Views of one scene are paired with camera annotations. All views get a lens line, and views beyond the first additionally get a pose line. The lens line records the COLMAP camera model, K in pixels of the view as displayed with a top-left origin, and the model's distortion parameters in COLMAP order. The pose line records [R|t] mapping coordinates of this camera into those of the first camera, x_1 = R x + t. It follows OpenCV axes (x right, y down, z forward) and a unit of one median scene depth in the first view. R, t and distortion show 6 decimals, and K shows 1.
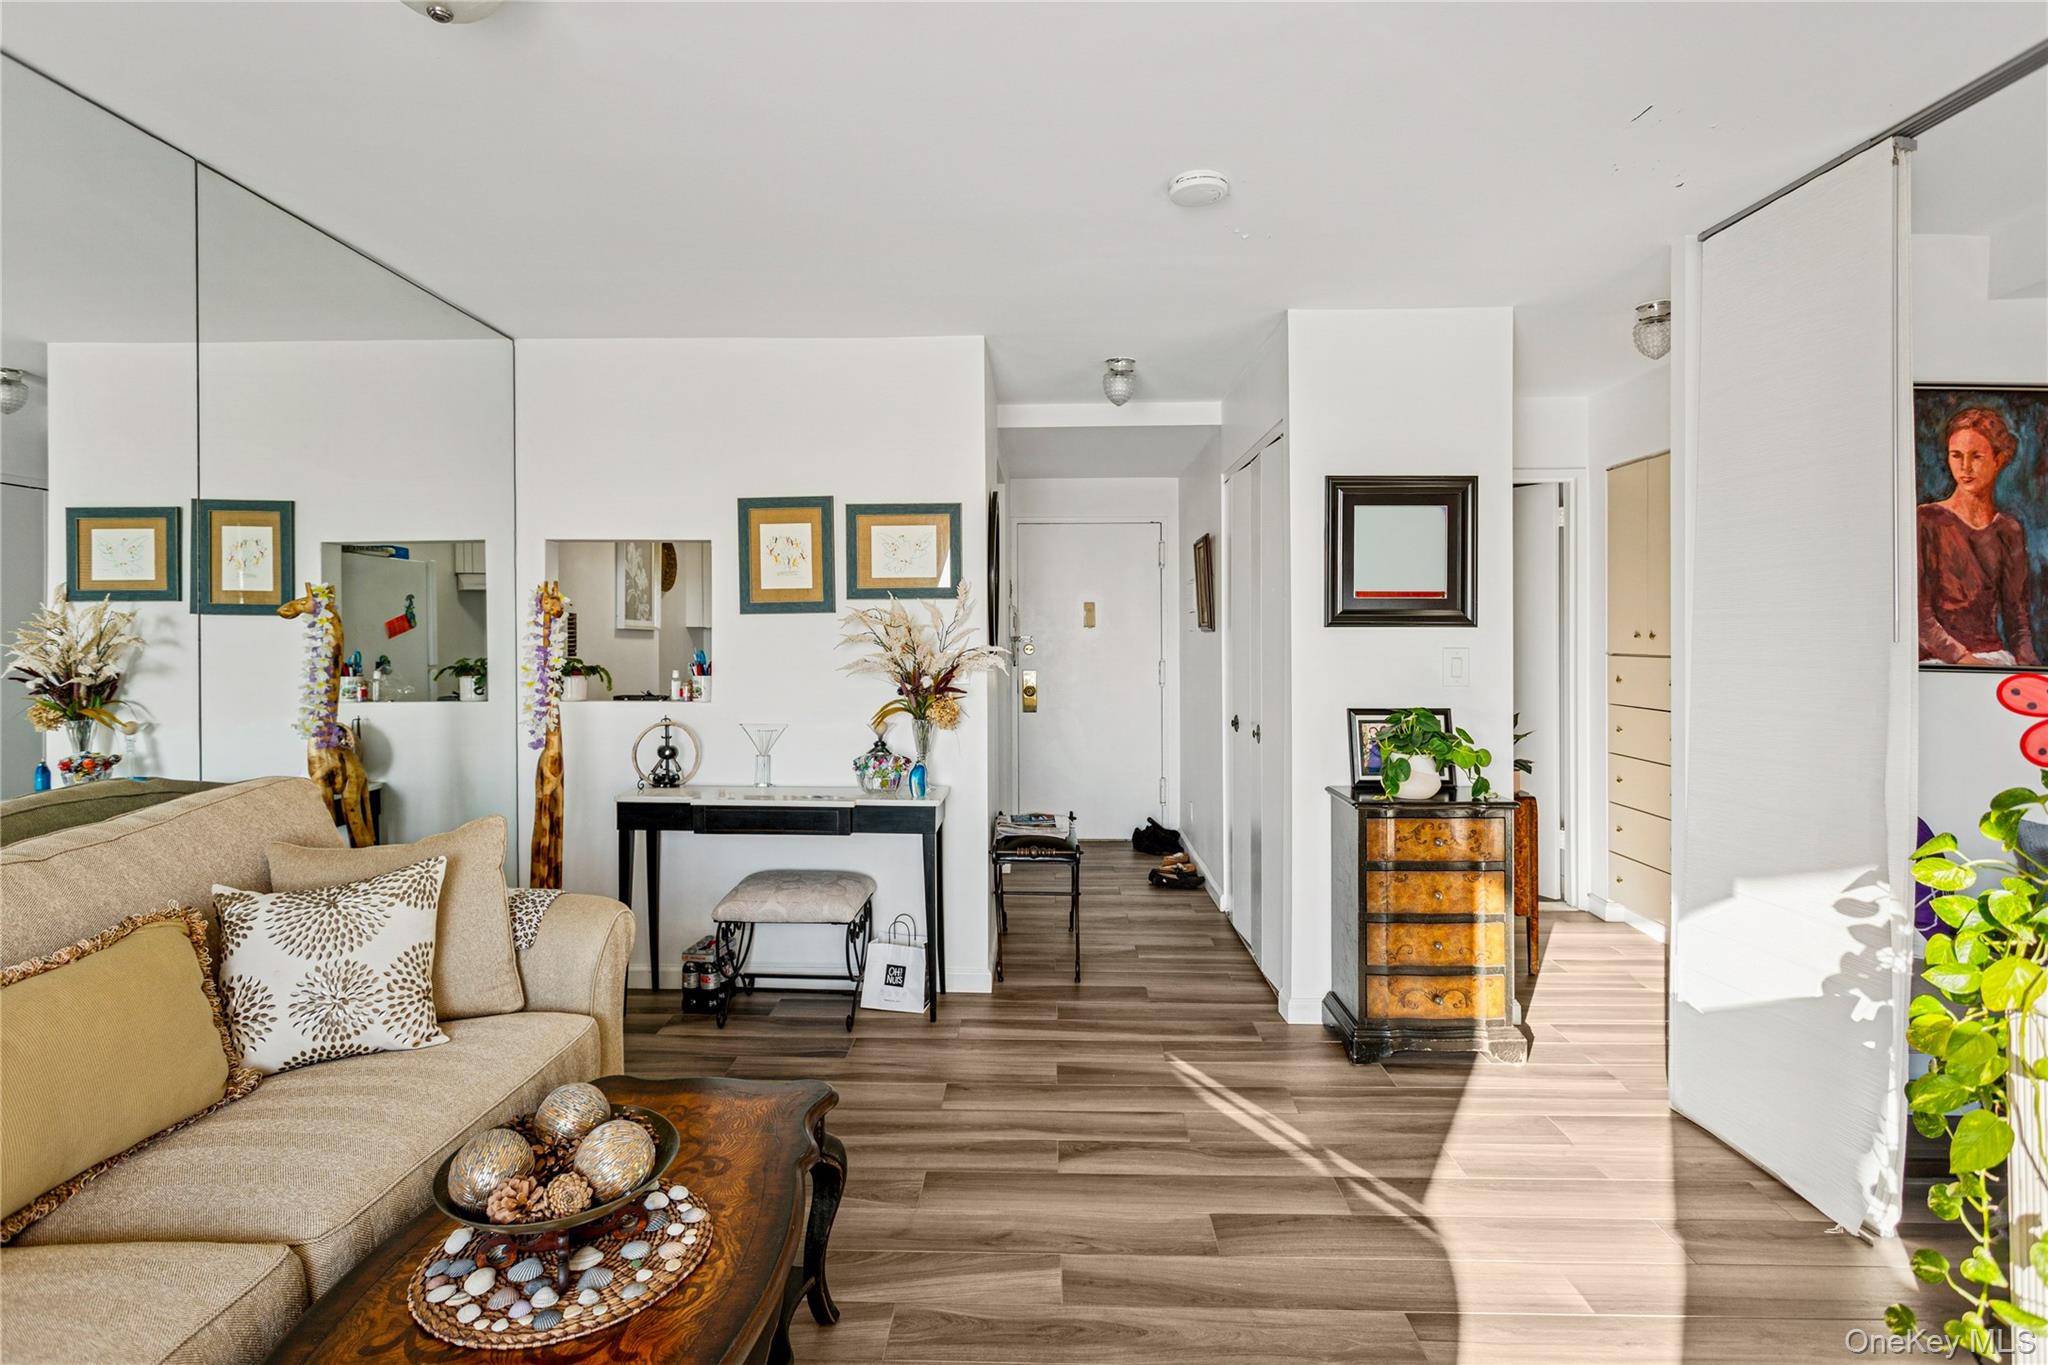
lens RADIAL K [[983.3, 0, 1017.8], [0, 983.3, 639.3], [0, 0, 1]] dist [-0.001214, 0.002552]
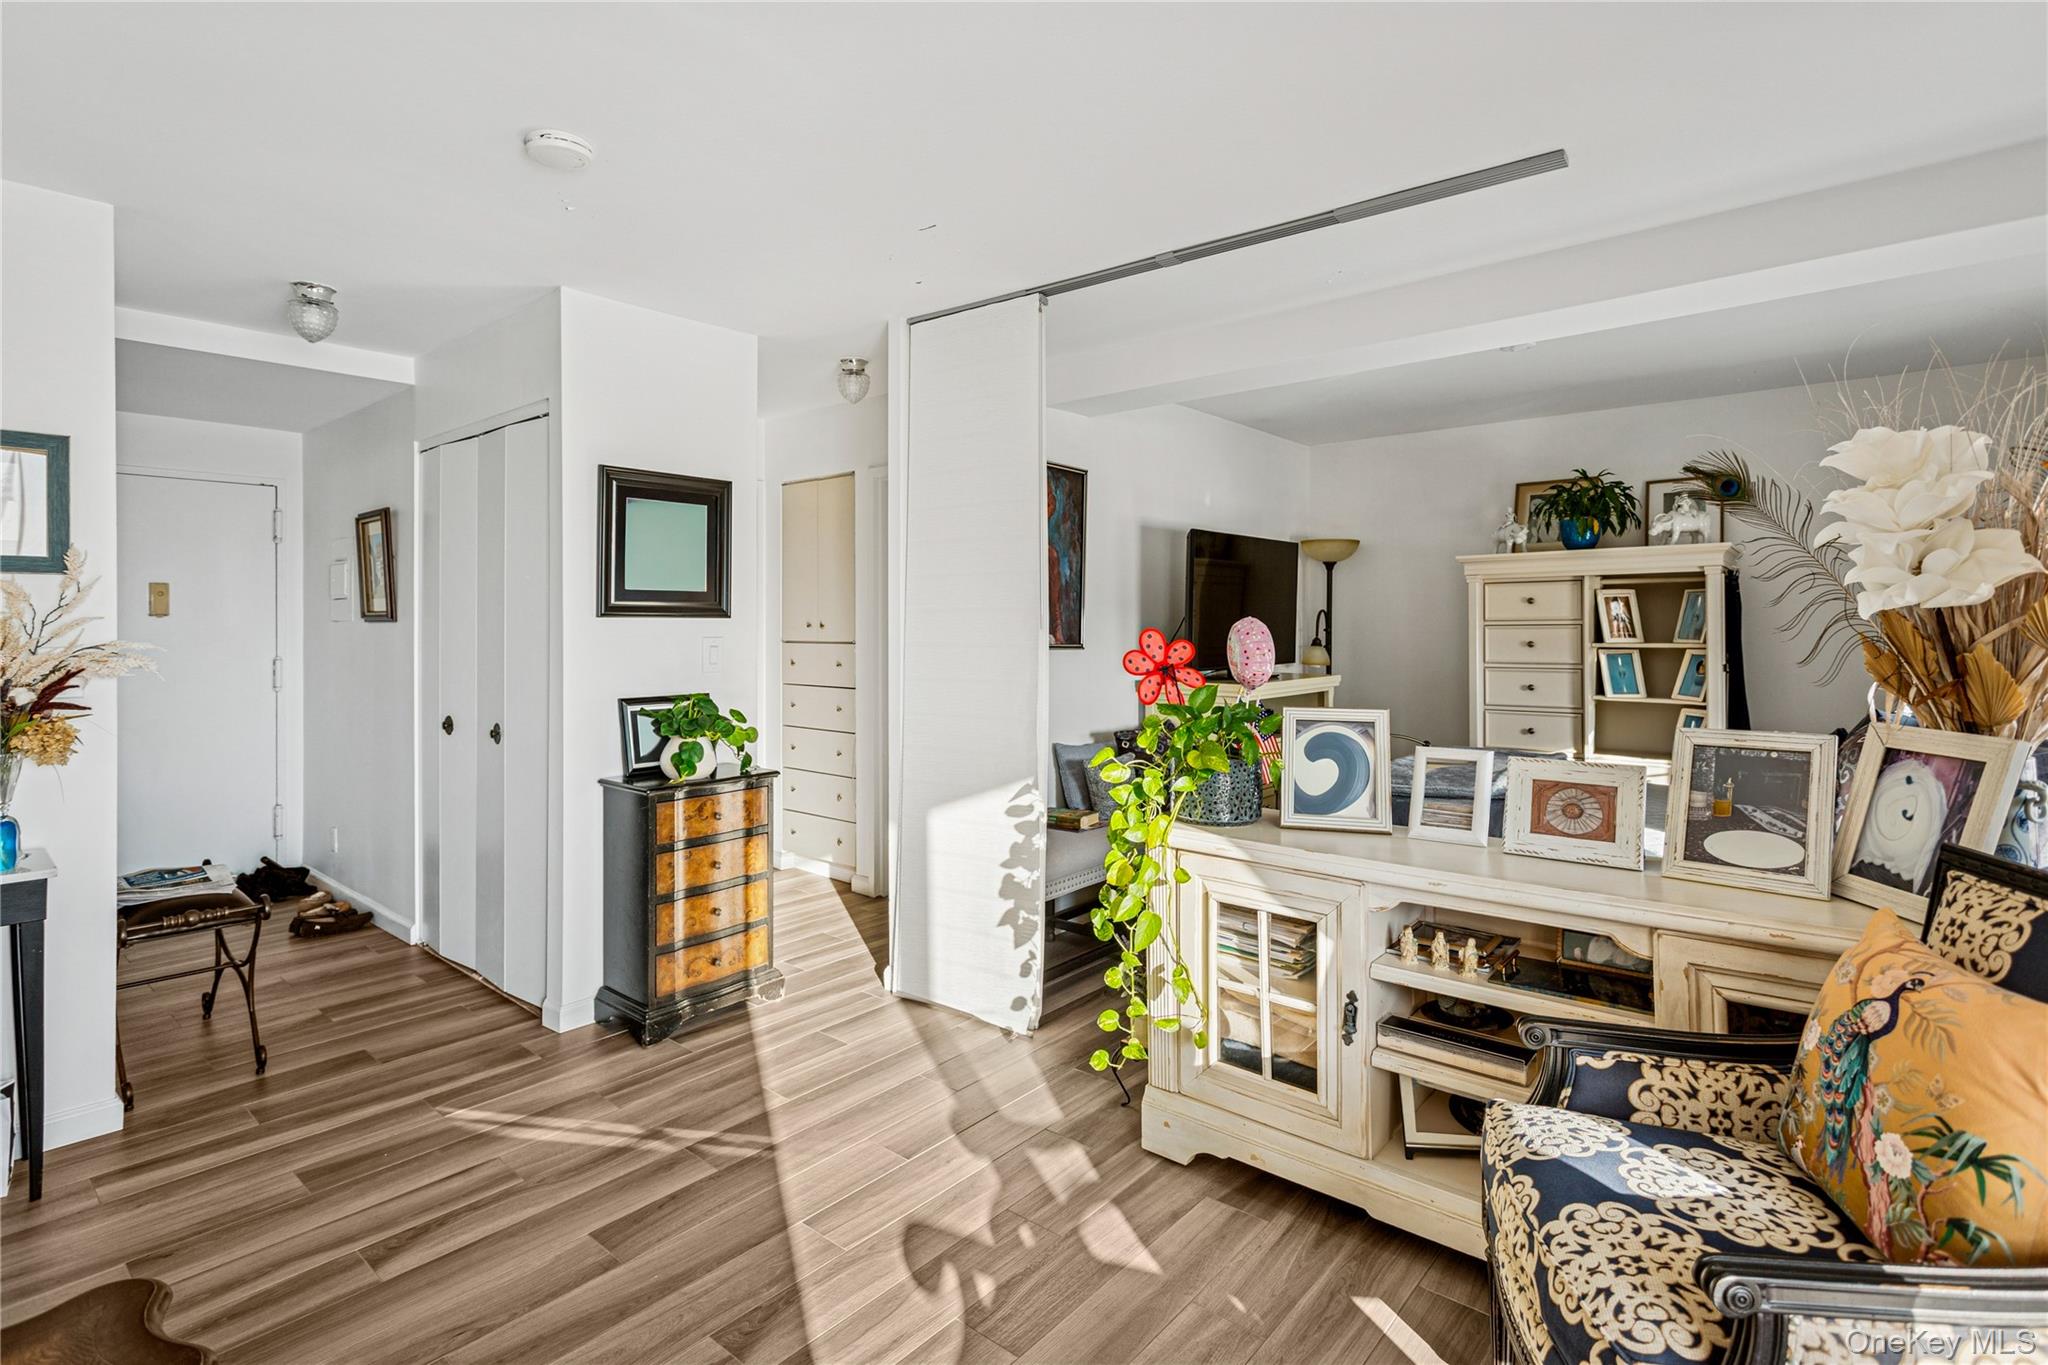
lens RADIAL K [[992.9, 0, 1015.3], [0, 992.9, 622.4], [0, 0, 1]] dist [0.001464, -0.000521]
pose [[0.631435, 0.000389, 0.775429, -0.197814], [0.005593, 0.999972, -0.005057, -0.000063], [-0.775409, 0.007530, 0.631415, 0.046775]]
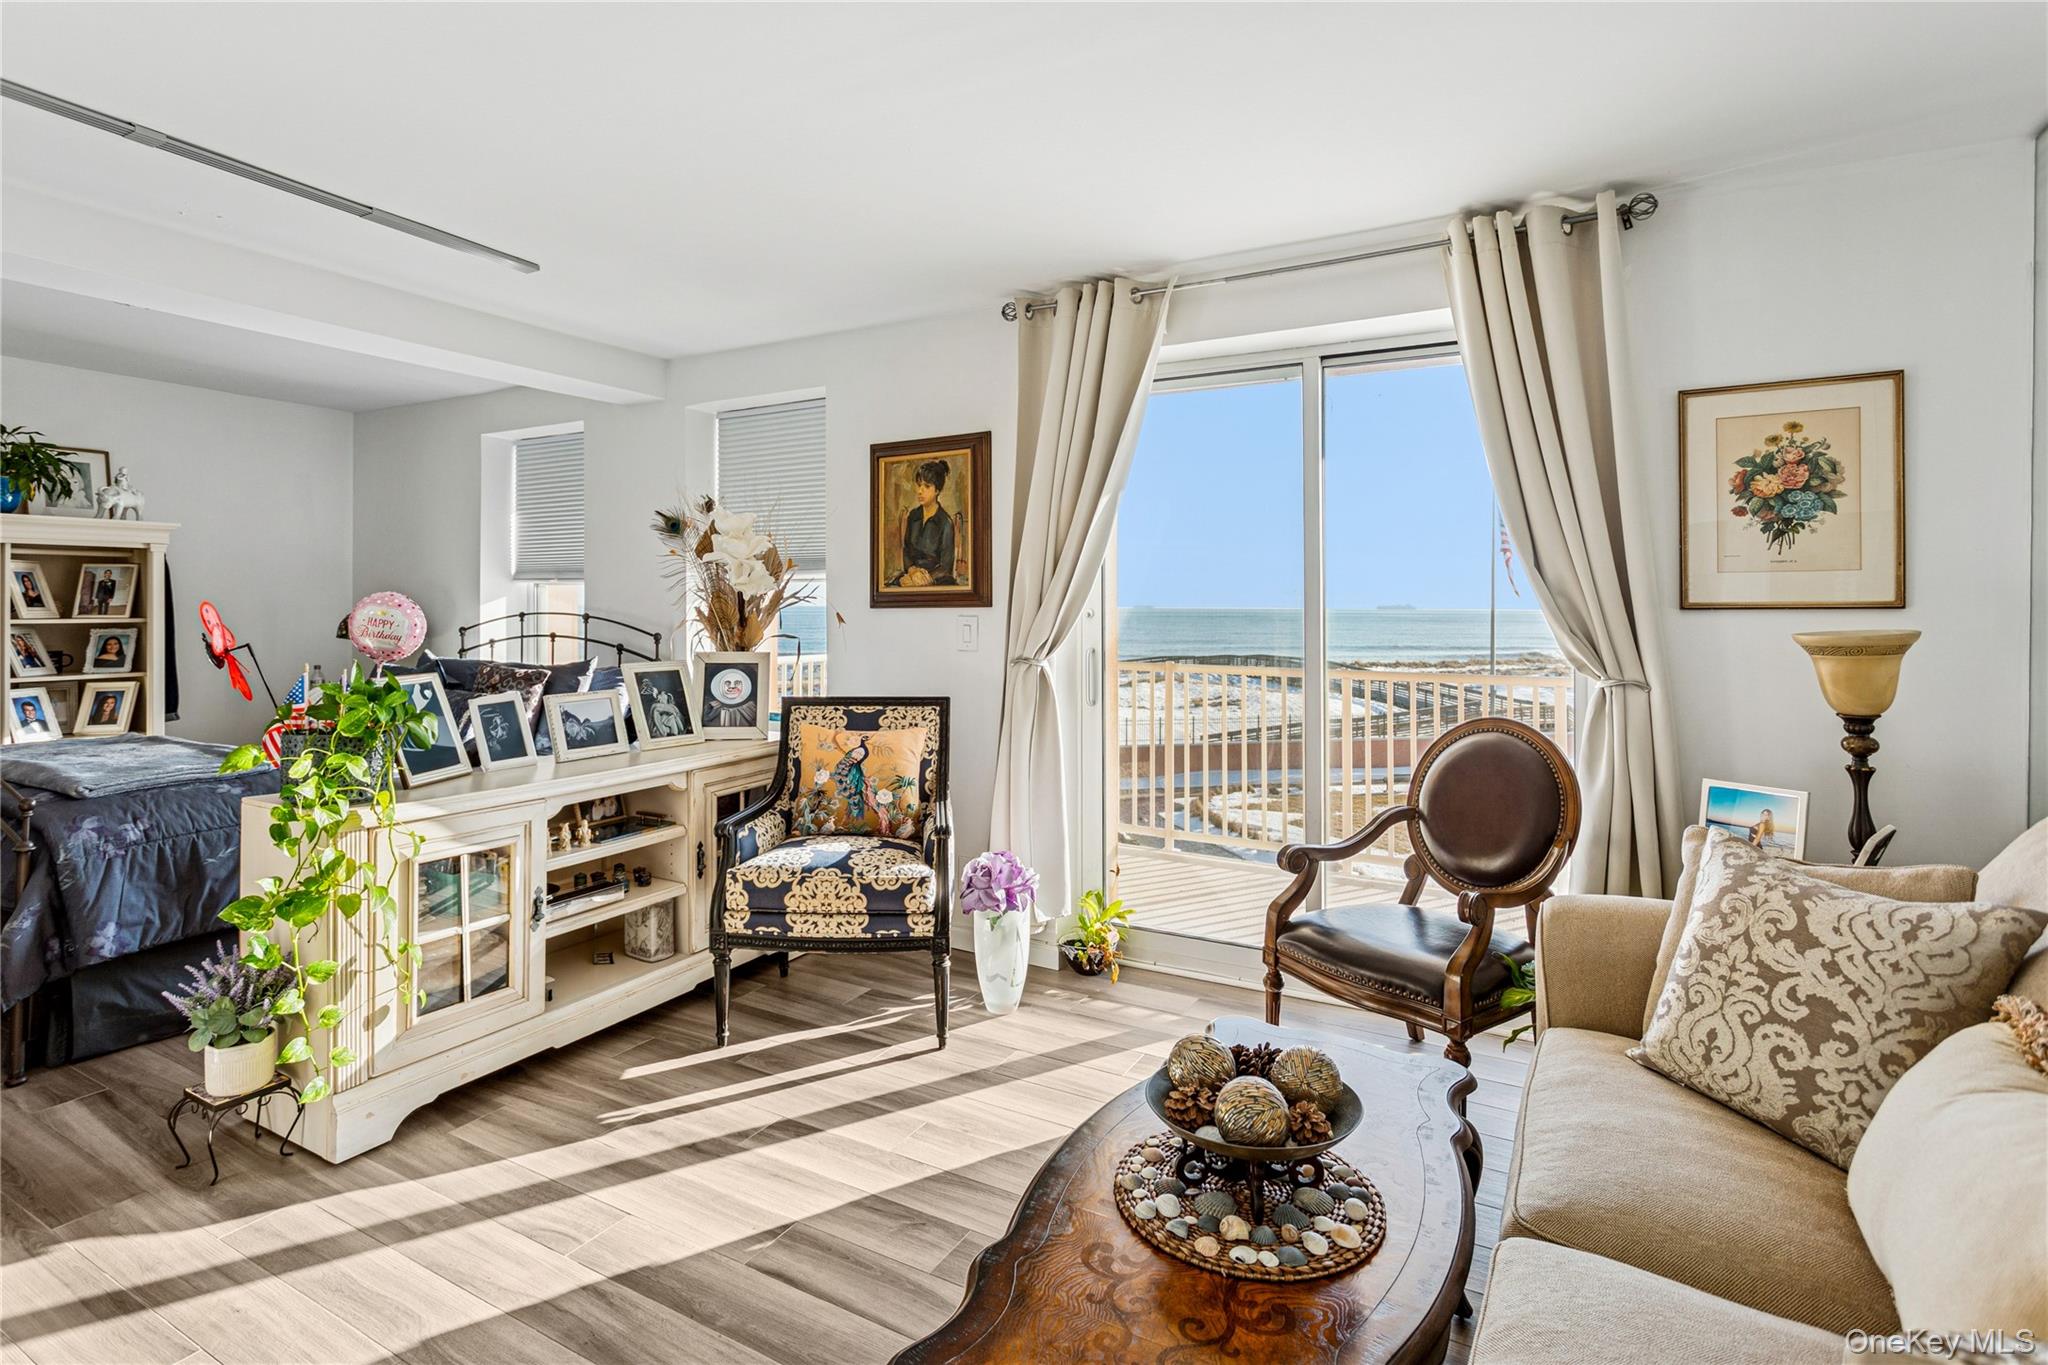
lens RADIAL K [[1013.6, 0, 1014.4], [0, 1013.6, 607.9], [0, 0, 1]] dist [-0.004324, 0.007212]
pose [[-0.881077, -0.005946, 0.472935, -0.304365], [-0.004281, 0.999980, 0.004597, 0.000167], [-0.472953, 0.002026, -0.881085, 0.838571]]
